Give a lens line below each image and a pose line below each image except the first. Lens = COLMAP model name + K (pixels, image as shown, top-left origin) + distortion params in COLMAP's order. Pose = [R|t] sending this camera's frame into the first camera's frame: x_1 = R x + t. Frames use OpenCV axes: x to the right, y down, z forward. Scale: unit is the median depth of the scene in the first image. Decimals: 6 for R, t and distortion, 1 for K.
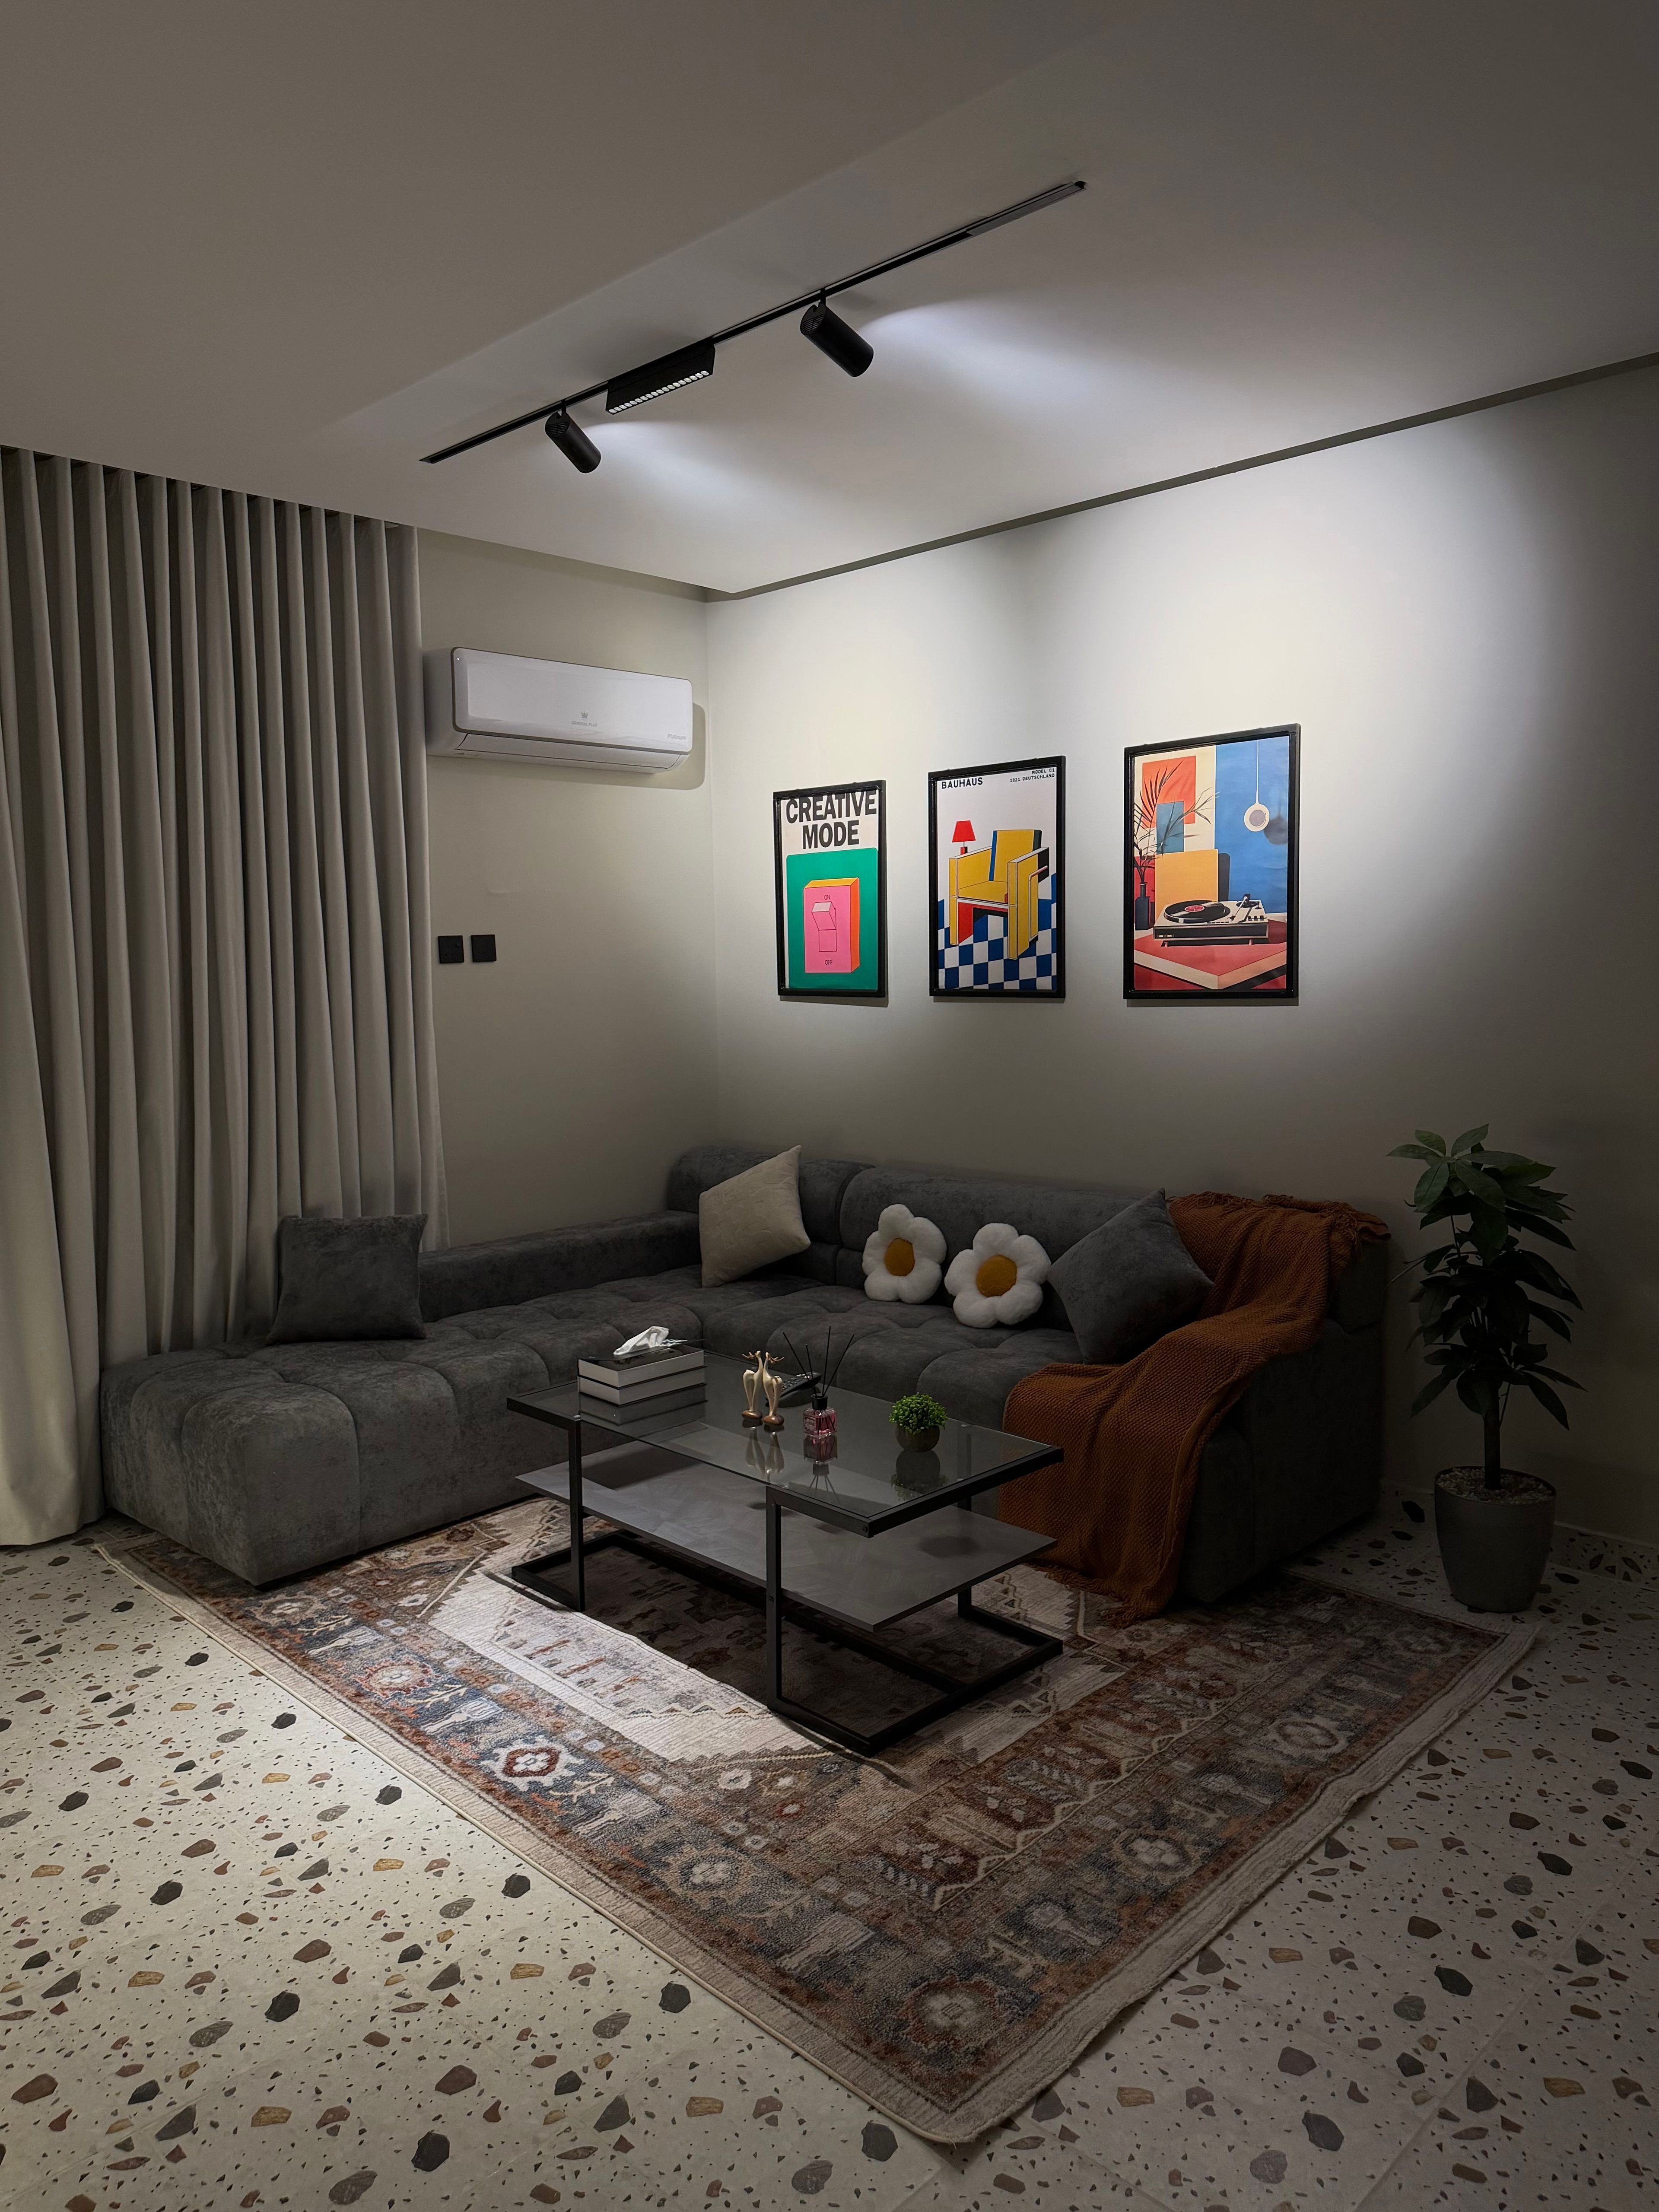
lens RADIAL K [[1552.2, 0, 826.8], [0, 1552.2, 1114.4], [0, 0, 1]] dist [0.038340, -0.045986]
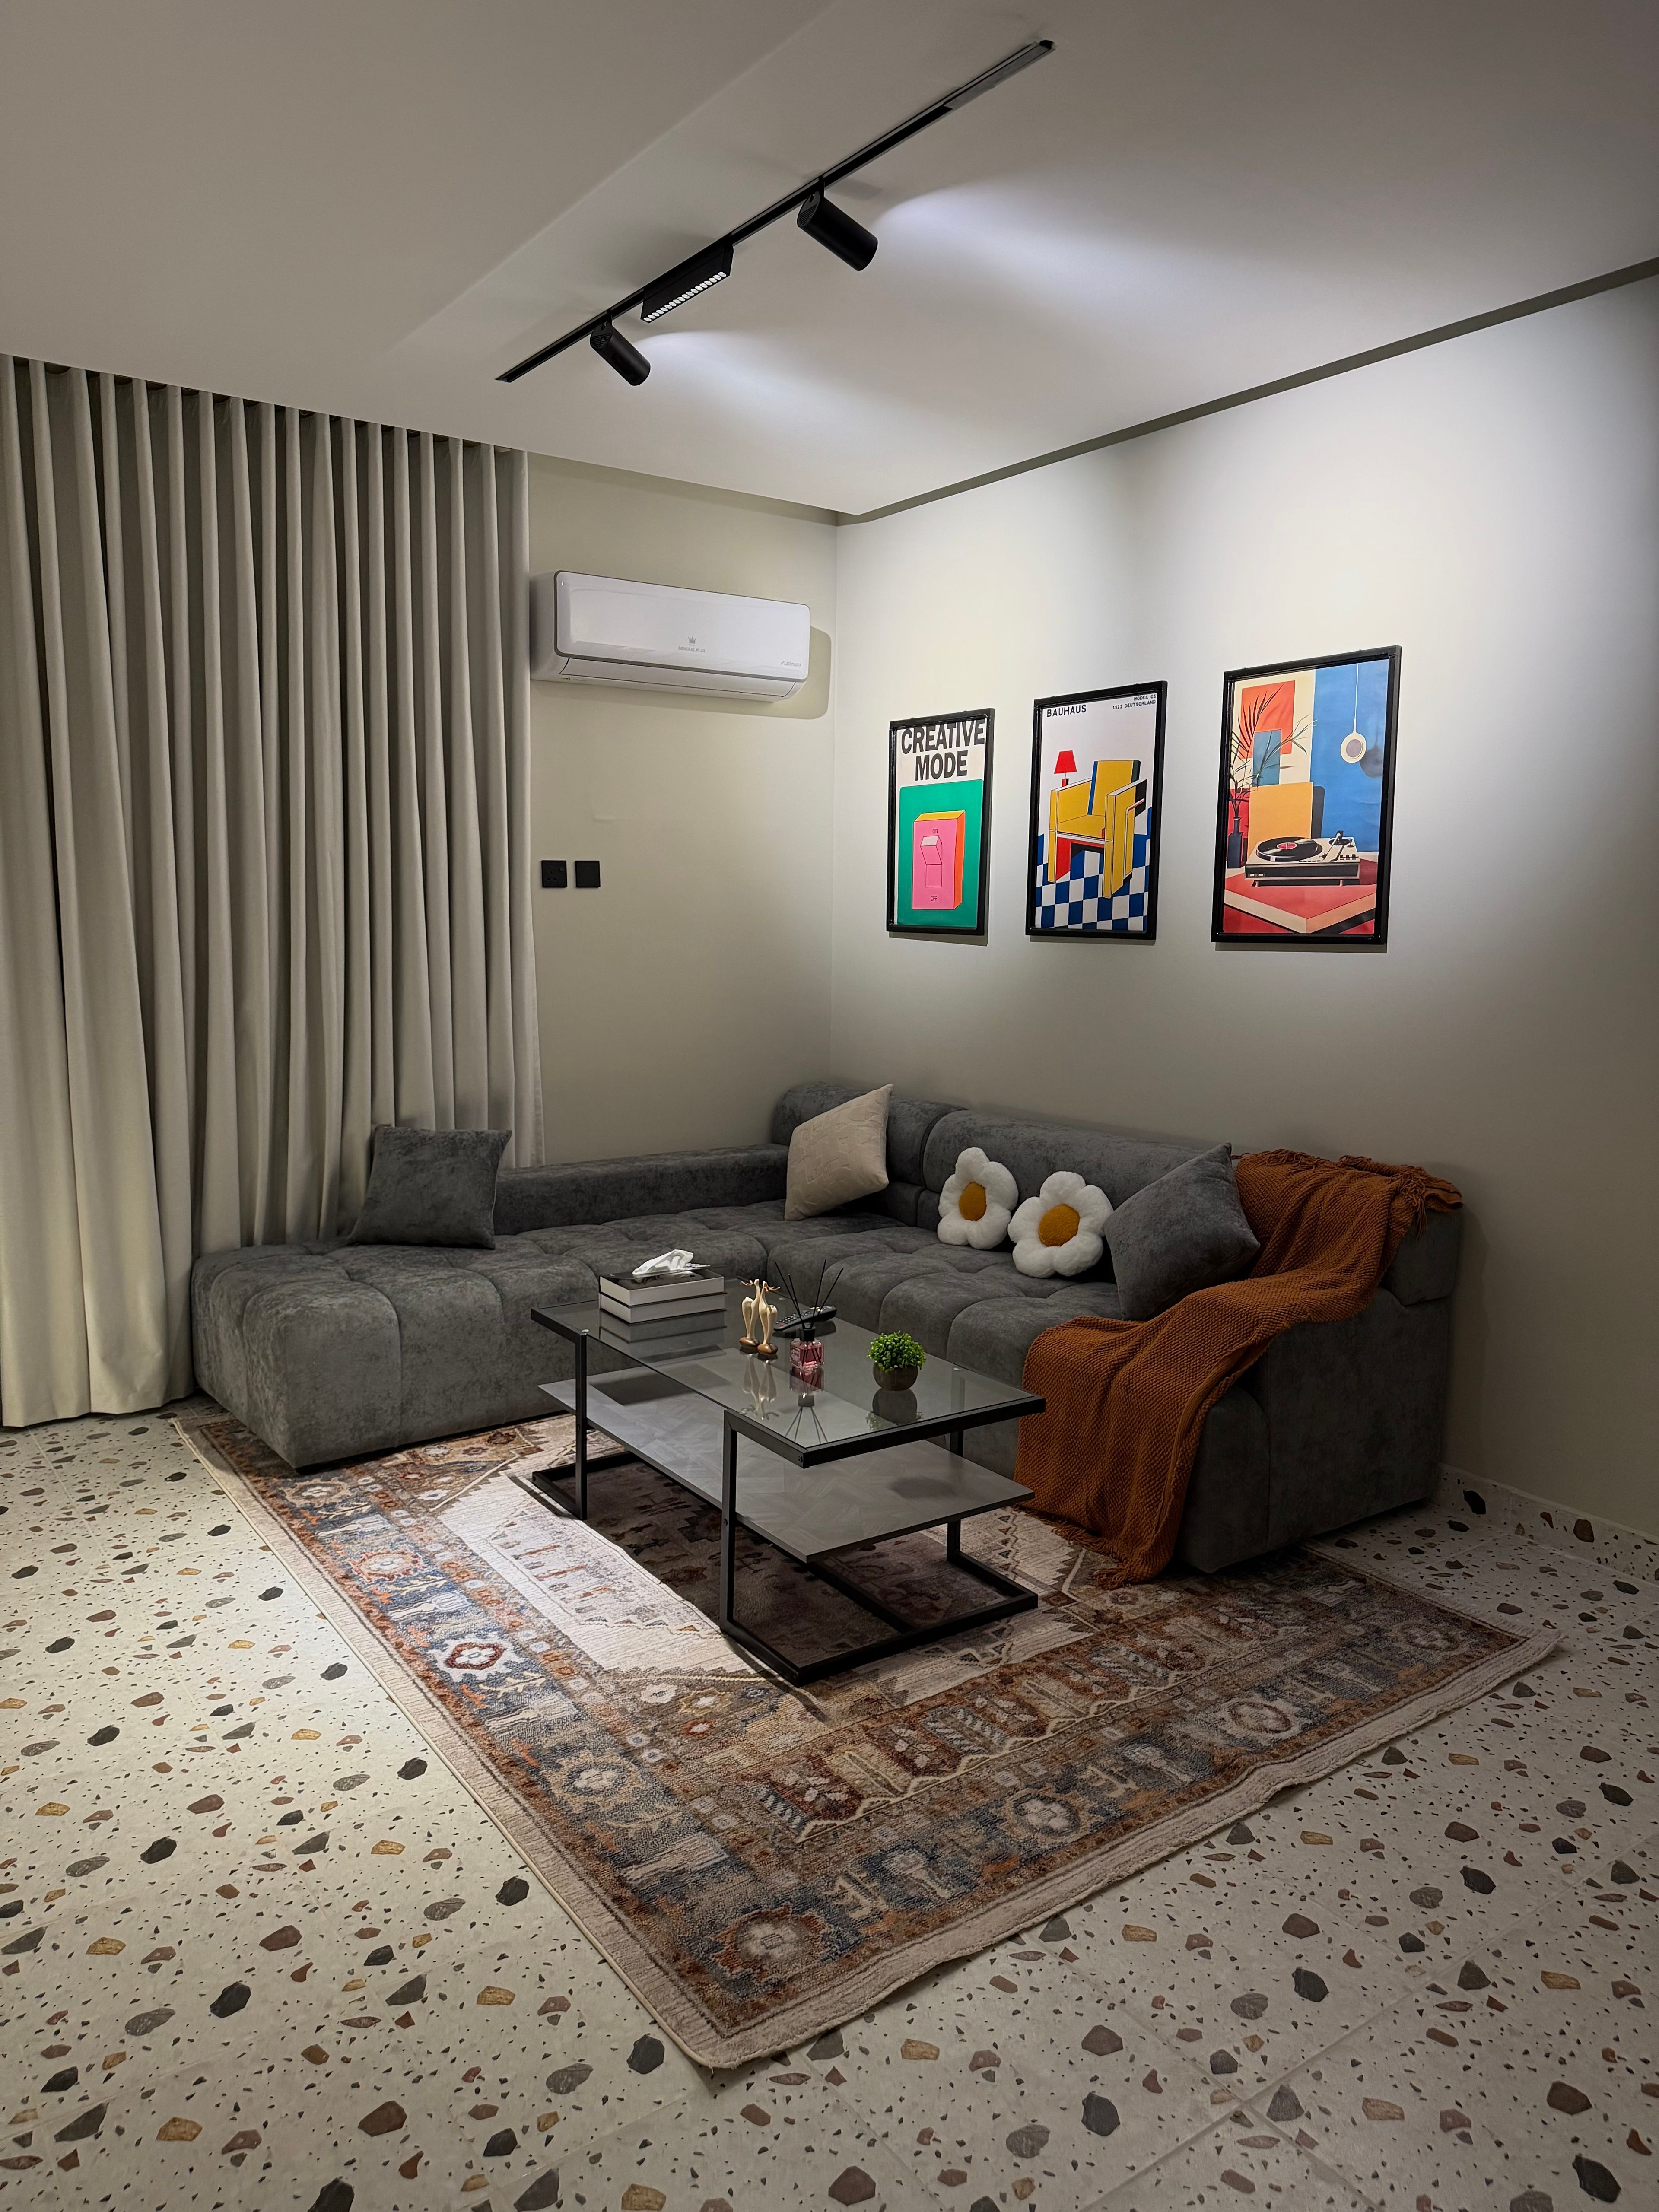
lens RADIAL K [[1544.6, 0, 831.2], [0, 1544.6, 1132.4], [0, 0, 1]] dist [0.065363, -0.094196]
pose [[0.984868, 0.052621, -0.165126, 0.165968], [-0.045362, 0.997844, 0.047428, 0.009529], [0.167265, -0.039220, 0.985131, 0.035553]]
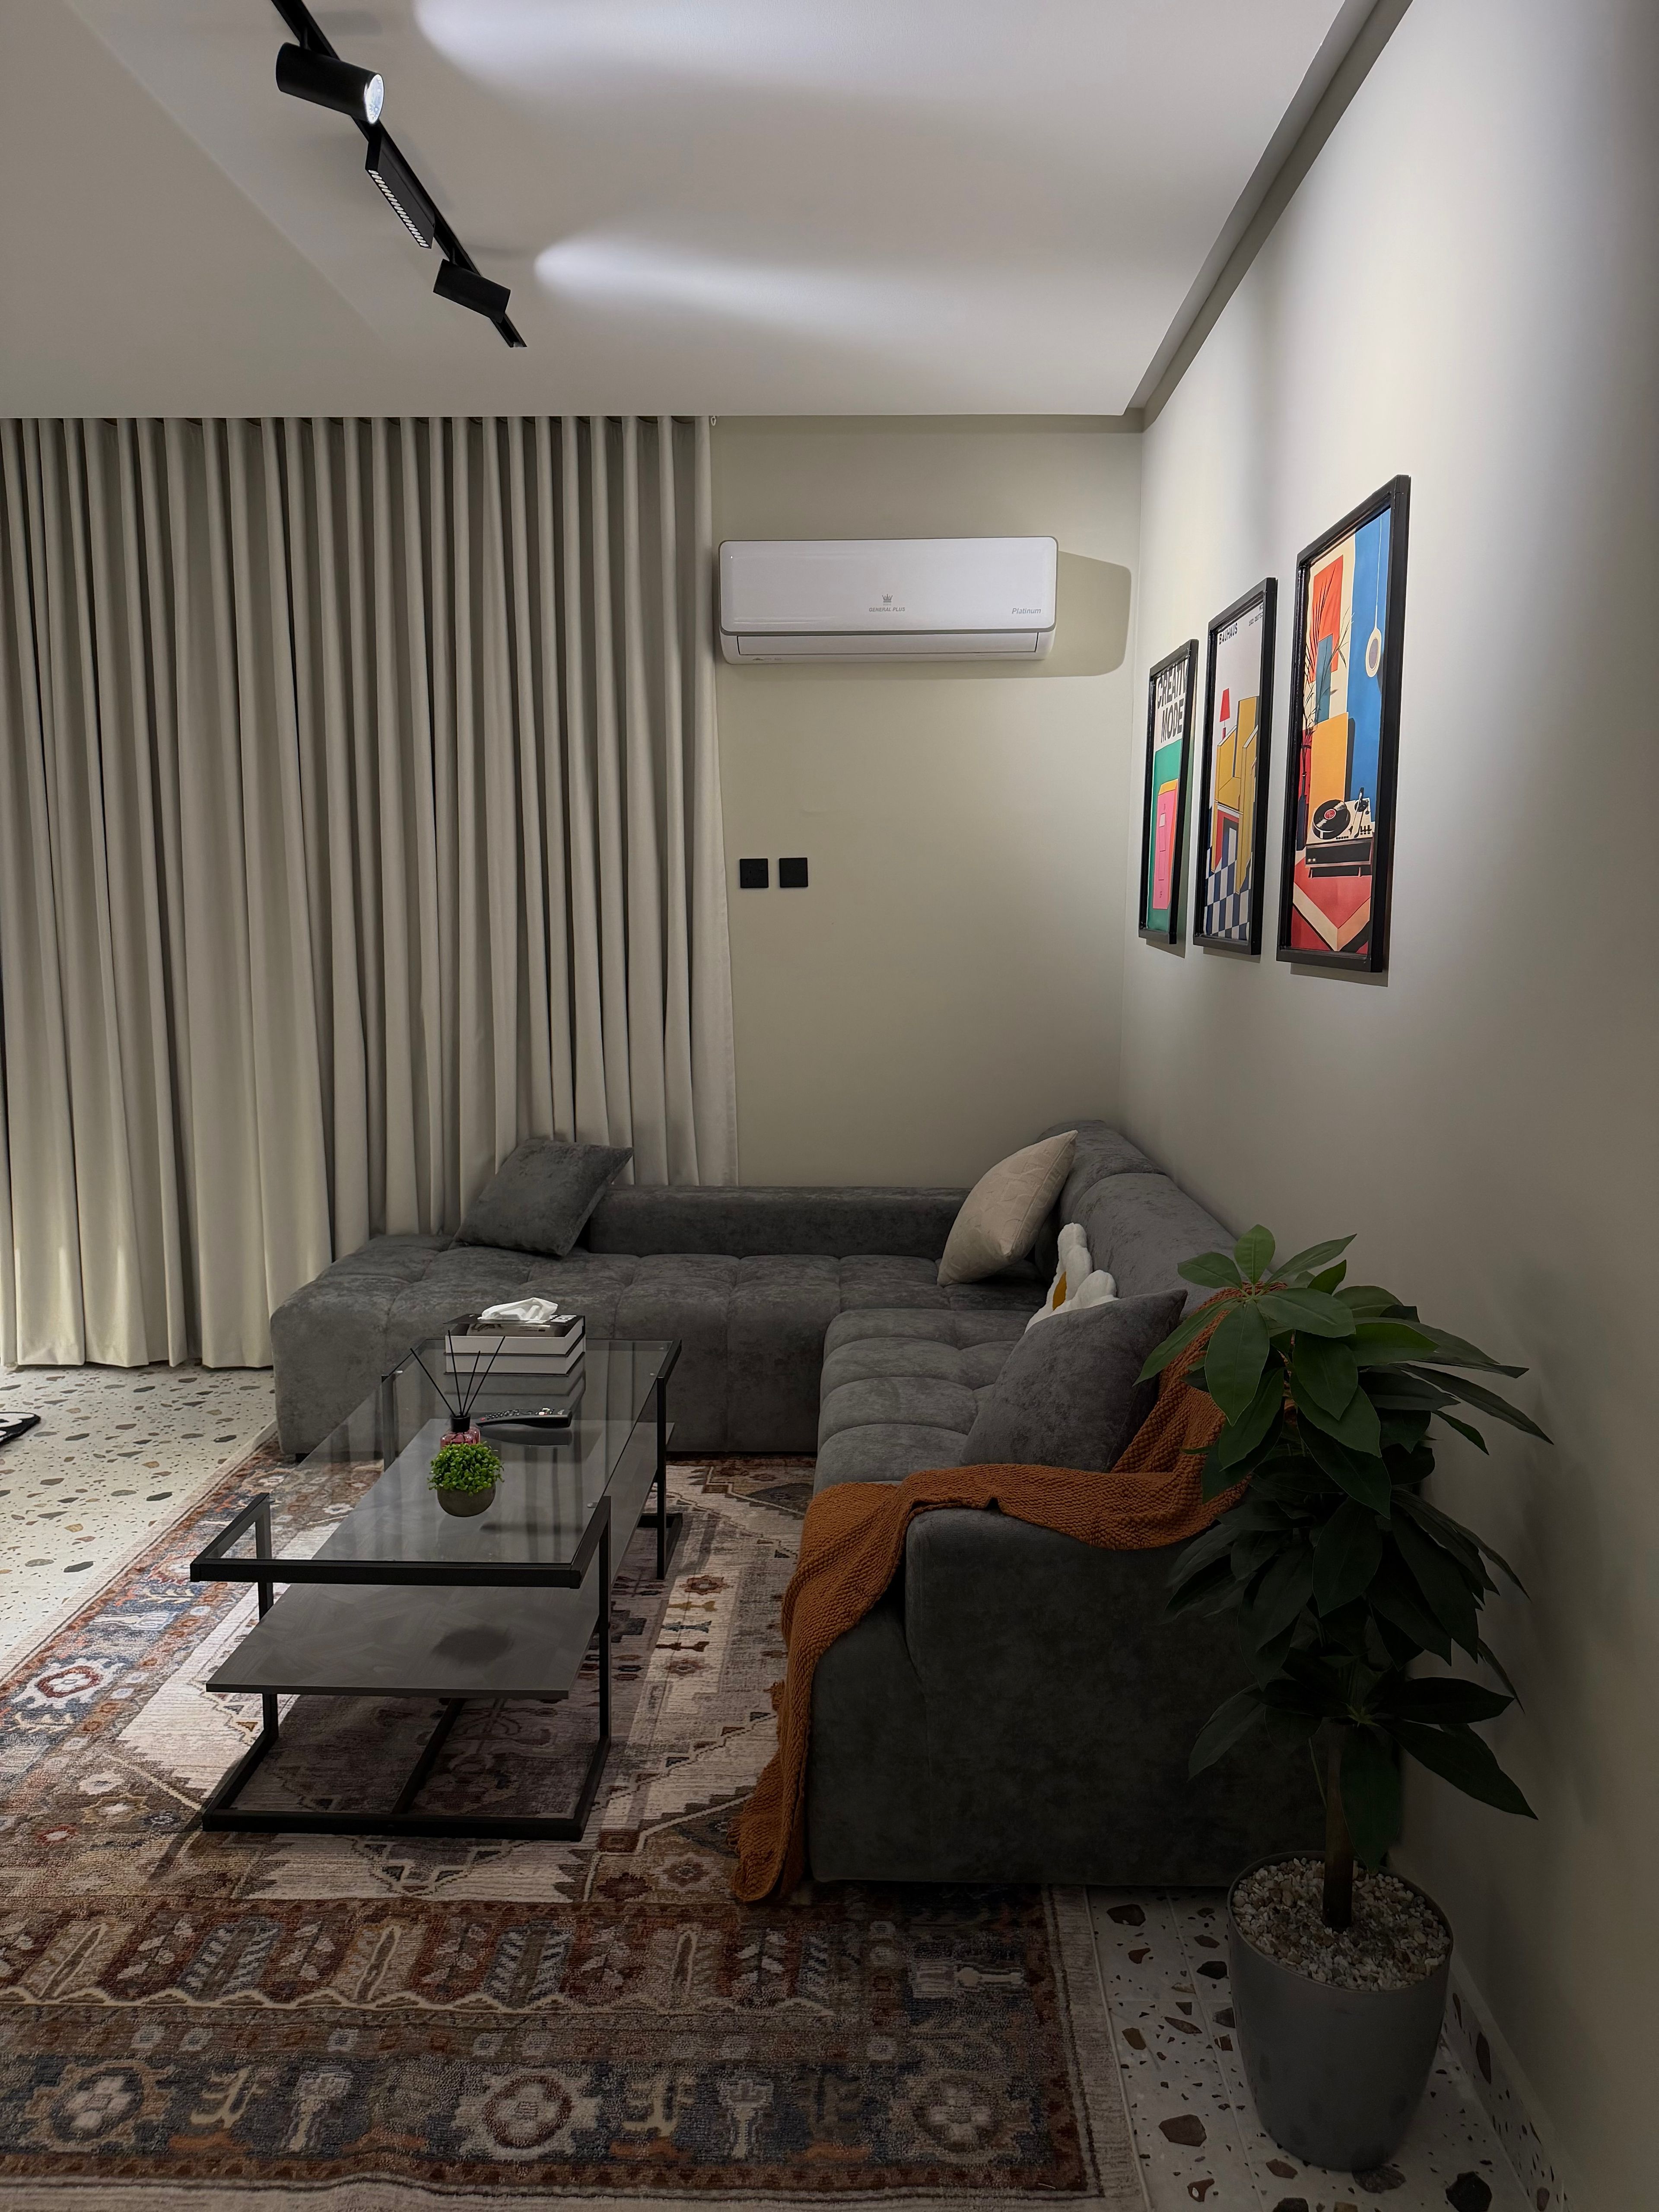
lens RADIAL K [[1552.2, 0, 826.8], [0, 1552.2, 1114.4], [0, 0, 1]] dist [0.038340, -0.045986]
pose [[0.681540, 0.122201, -0.721506, 0.705695], [-0.089177, 0.992479, 0.083858, -0.063948], [0.726327, 0.007190, 0.687312, 0.566598]]
